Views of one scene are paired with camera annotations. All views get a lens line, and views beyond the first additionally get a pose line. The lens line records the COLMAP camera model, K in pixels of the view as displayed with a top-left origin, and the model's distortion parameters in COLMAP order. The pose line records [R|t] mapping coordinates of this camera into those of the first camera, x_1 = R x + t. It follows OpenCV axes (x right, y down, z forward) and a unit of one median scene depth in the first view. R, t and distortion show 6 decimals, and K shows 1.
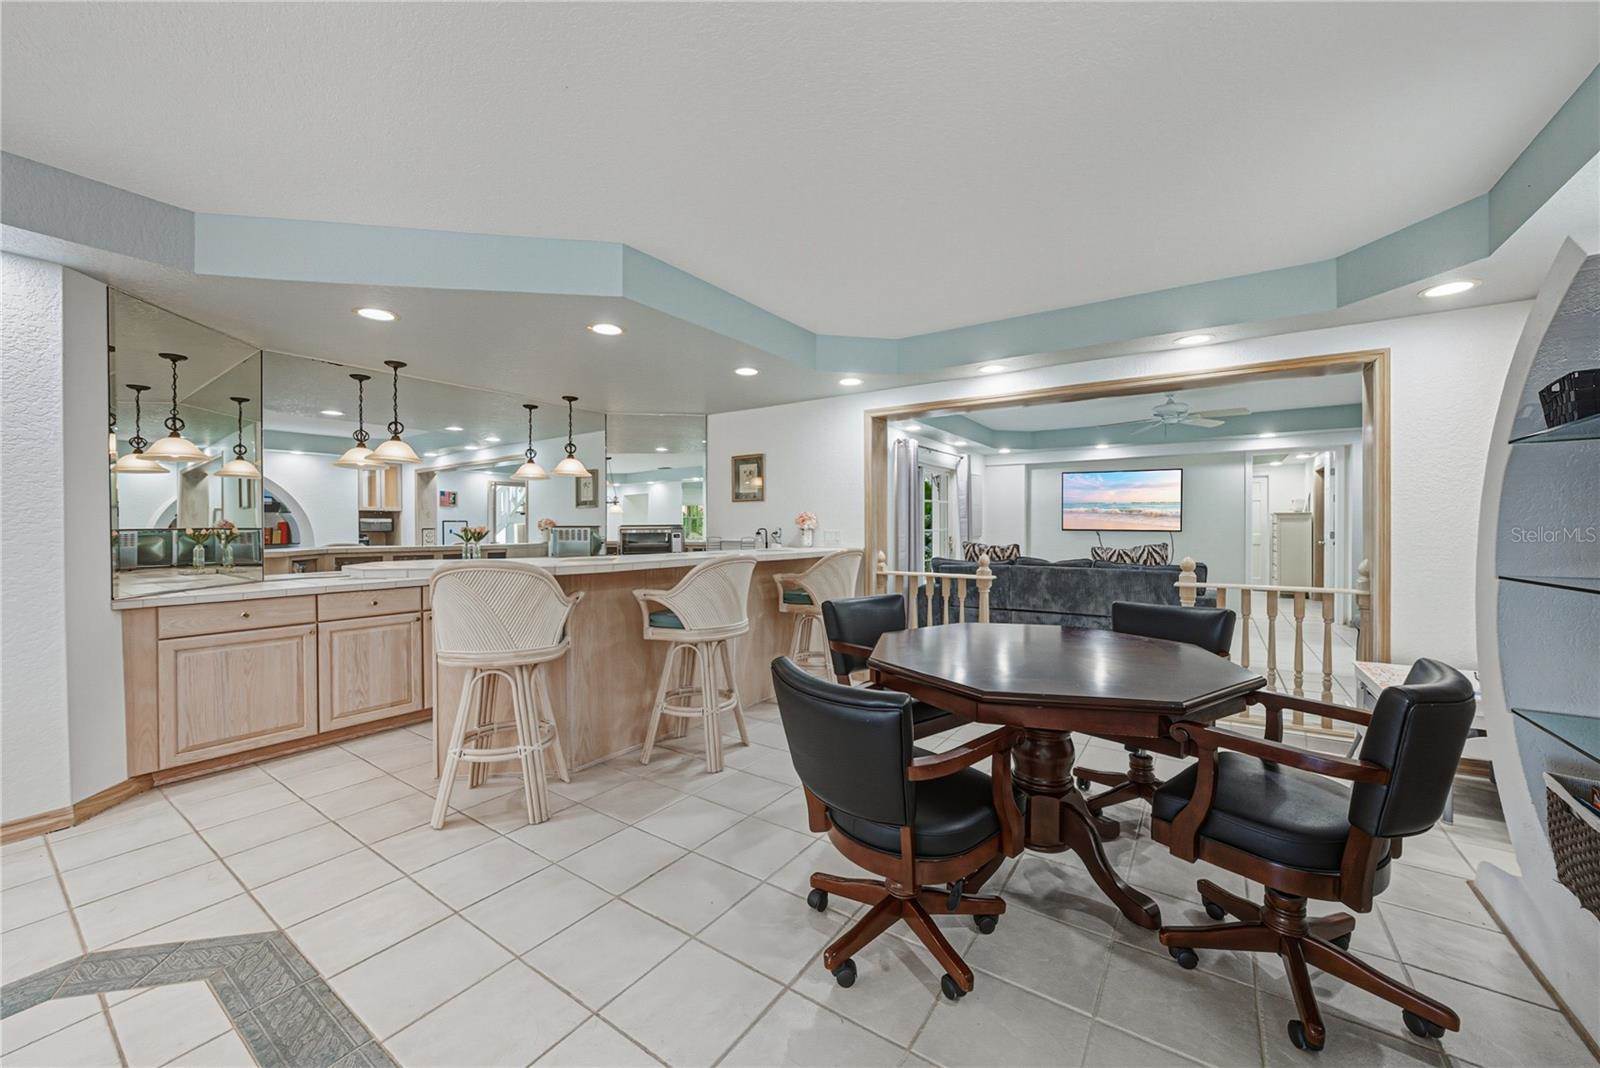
lens RADIAL K [[599.7, 0, 813.7], [0, 599.7, 535.1], [0, 0, 1]] dist [-0.010832, 0.003049]
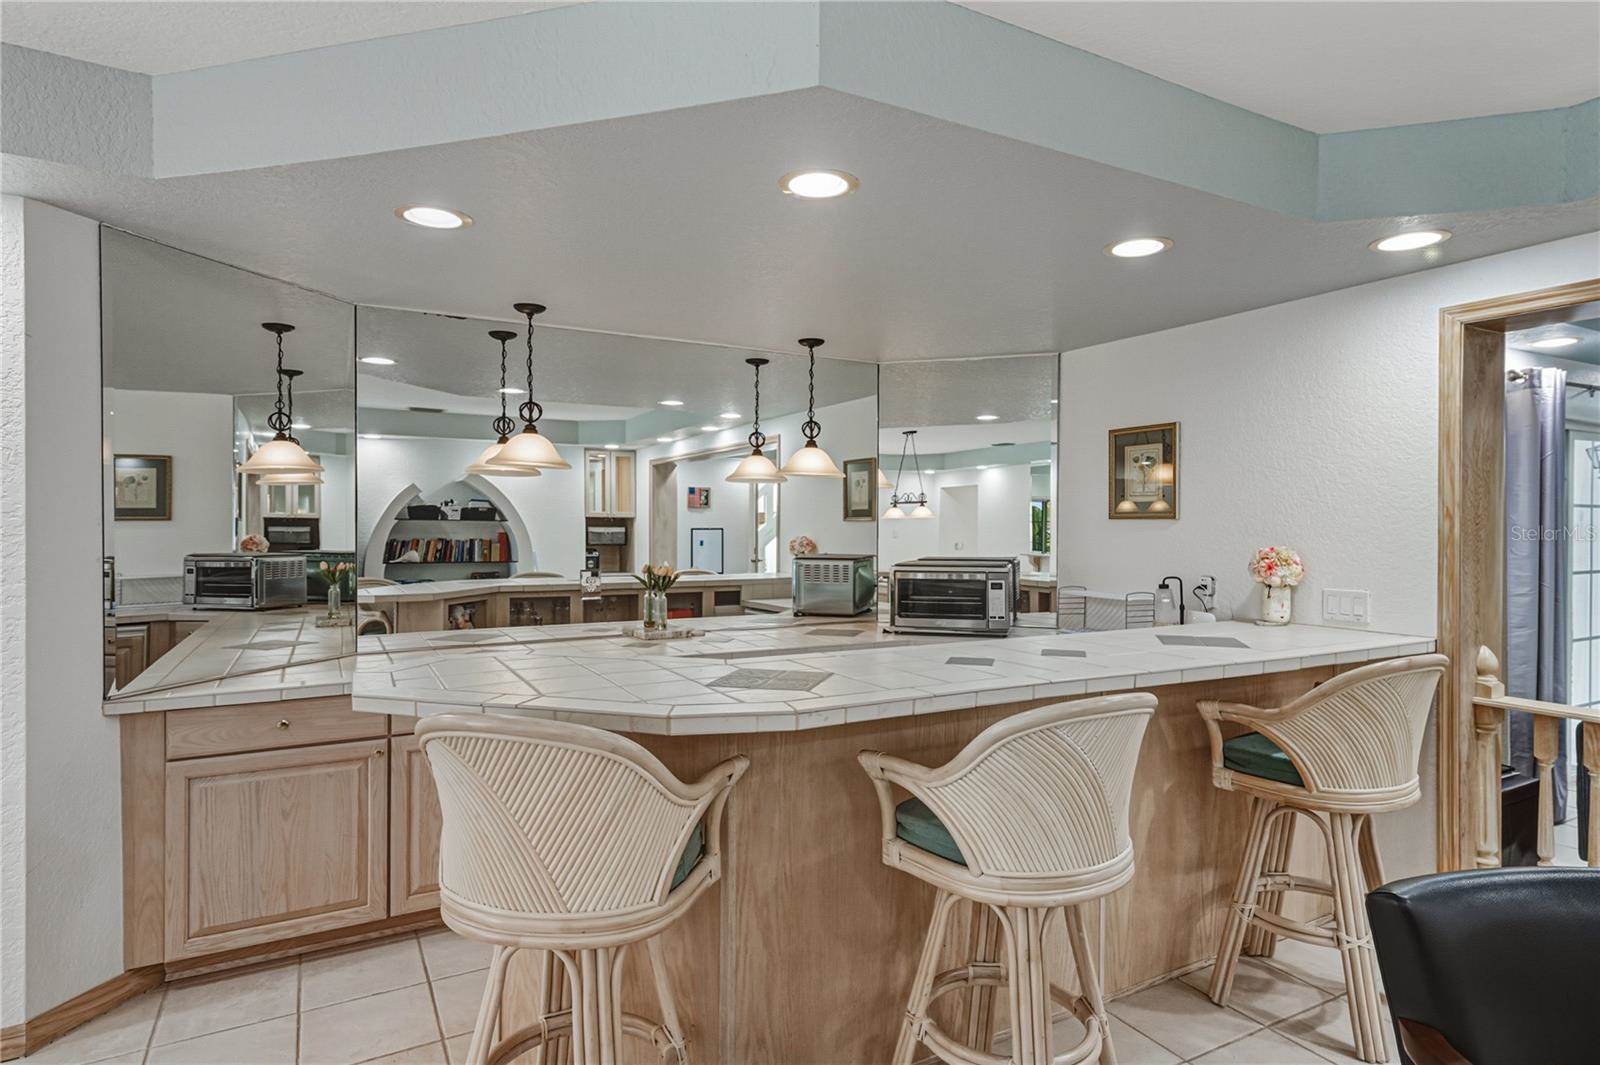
lens RADIAL K [[908.1, 0, 793.5], [0, 908.1, 521.8], [0, 0, 1]] dist [0.007009, 0.004660]
pose [[0.886898, 0.006865, -0.461915, -0.029255], [-0.015995, 0.999746, -0.015852, -0.062678], [0.461689, 0.021448, 0.886783, 0.334584]]
